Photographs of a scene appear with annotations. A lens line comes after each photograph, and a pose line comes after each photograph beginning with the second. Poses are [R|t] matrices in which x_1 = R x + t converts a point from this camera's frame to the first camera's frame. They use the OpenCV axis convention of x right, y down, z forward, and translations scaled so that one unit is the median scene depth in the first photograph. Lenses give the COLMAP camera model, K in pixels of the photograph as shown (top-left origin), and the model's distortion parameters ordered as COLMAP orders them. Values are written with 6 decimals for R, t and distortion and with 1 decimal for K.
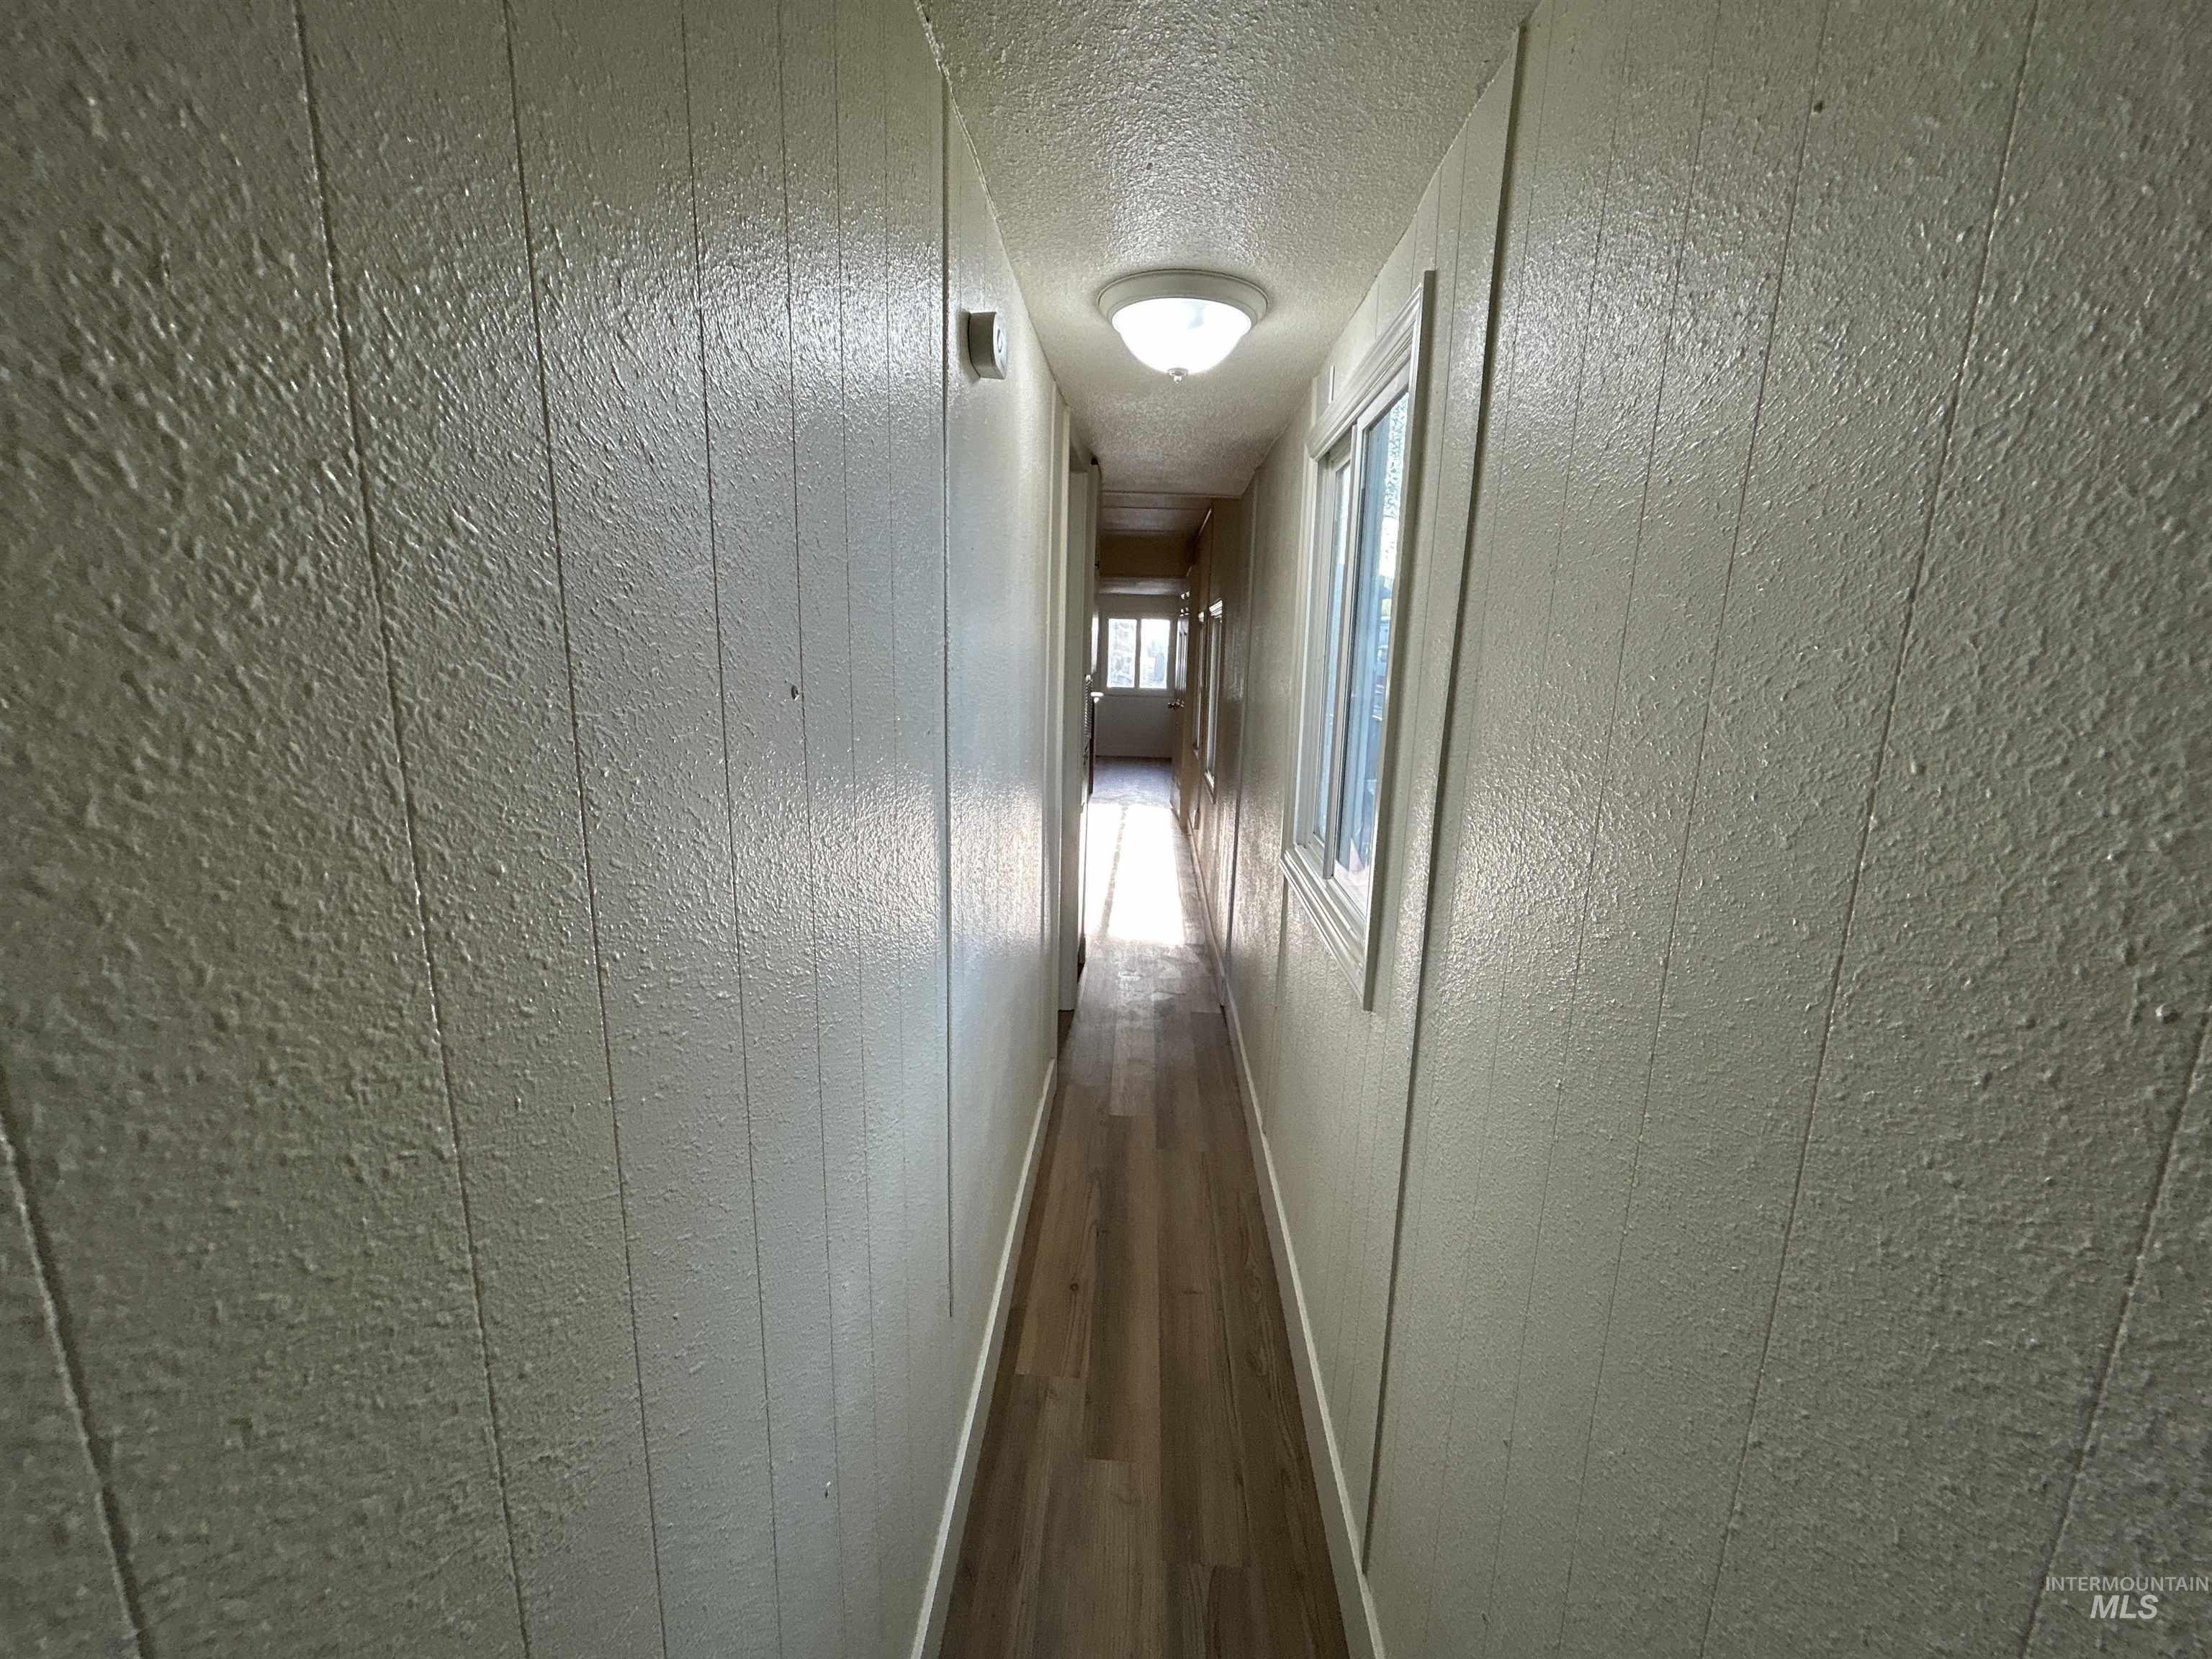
lens RADIAL K [[887.9, 0, 1106.0], [0, 887.9, 829.5], [0, 0, 1]] dist [-0.003604, 0.000333]
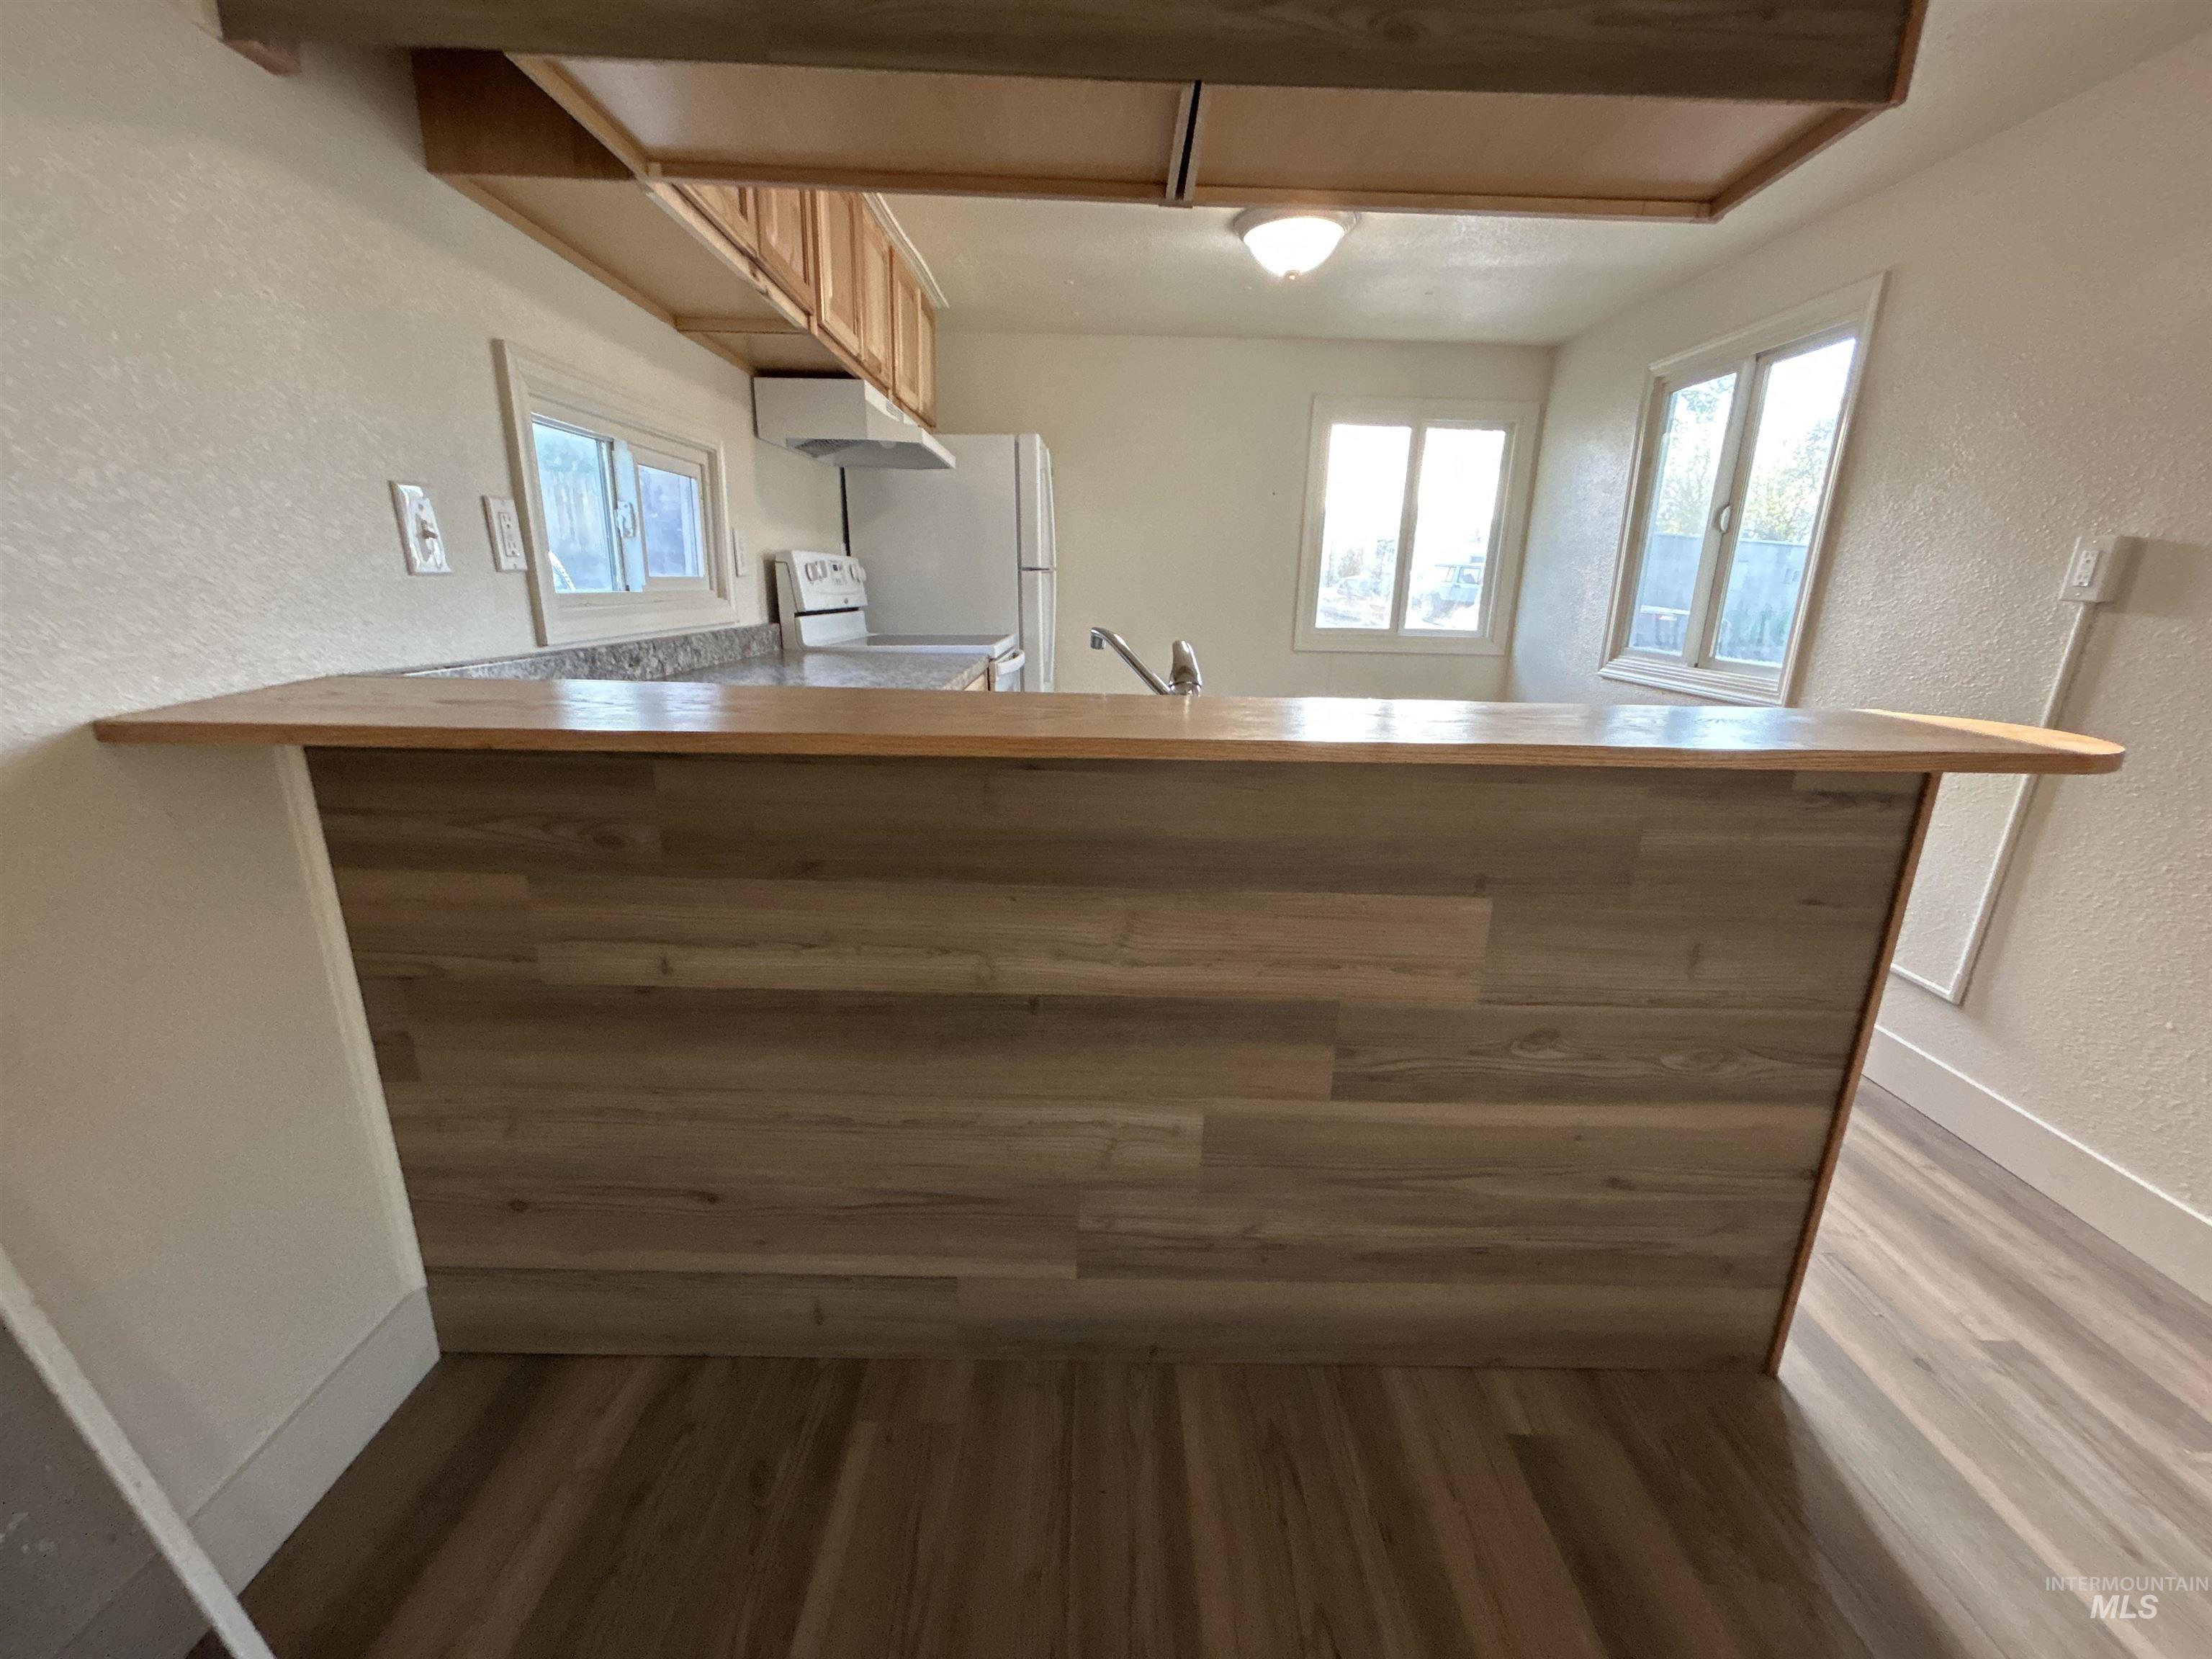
lens RADIAL K [[882.7, 0, 1104.4], [0, 882.7, 828.8], [0, 0, 1]] dist [-0.001667, 0.000452]
pose [[0.998441, -0.017947, 0.052857, -0.105733], [0.013804, 0.996879, 0.077733, -0.111989], [-0.054087, -0.076882, 0.995572, 0.665175]]
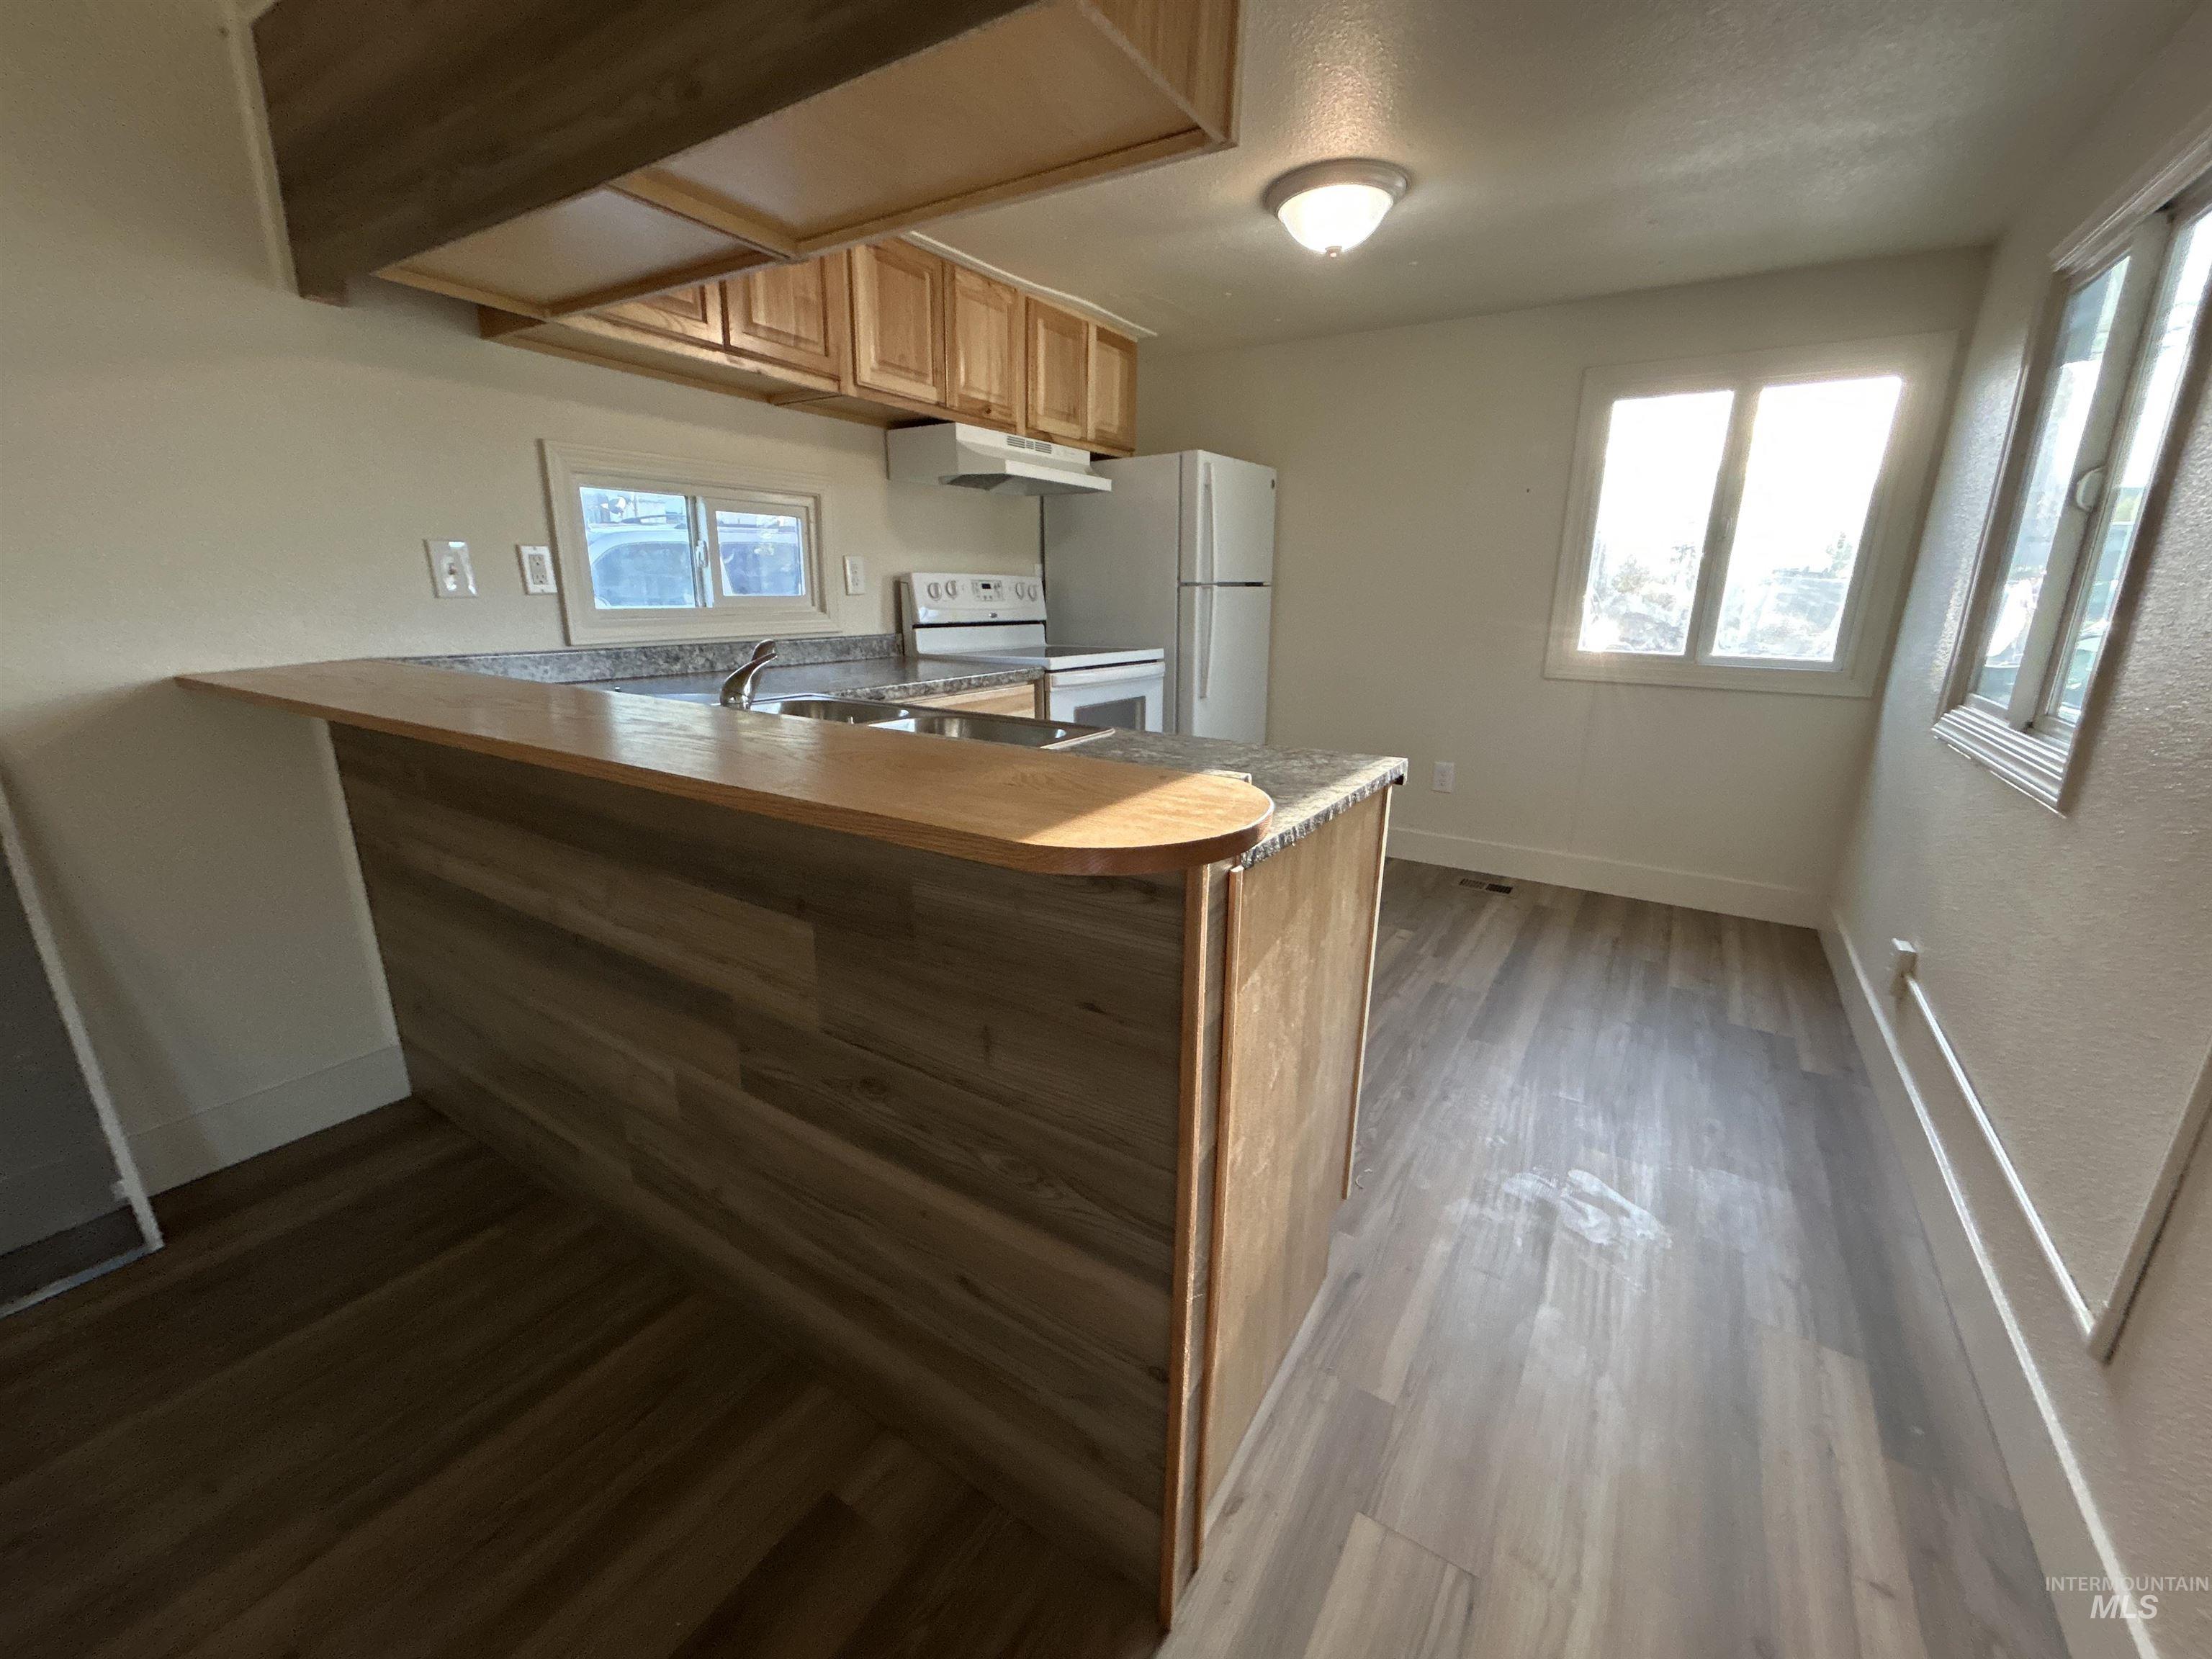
lens RADIAL K [[887.9, 0, 1106.0], [0, 887.9, 829.5], [0, 0, 1]] dist [-0.003604, 0.000333]
pose [[0.867239, 0.118110, -0.483680, 0.015552], [-0.088220, 0.992537, 0.084189, -0.117096], [0.490013, -0.030342, 0.871187, 0.692269]]
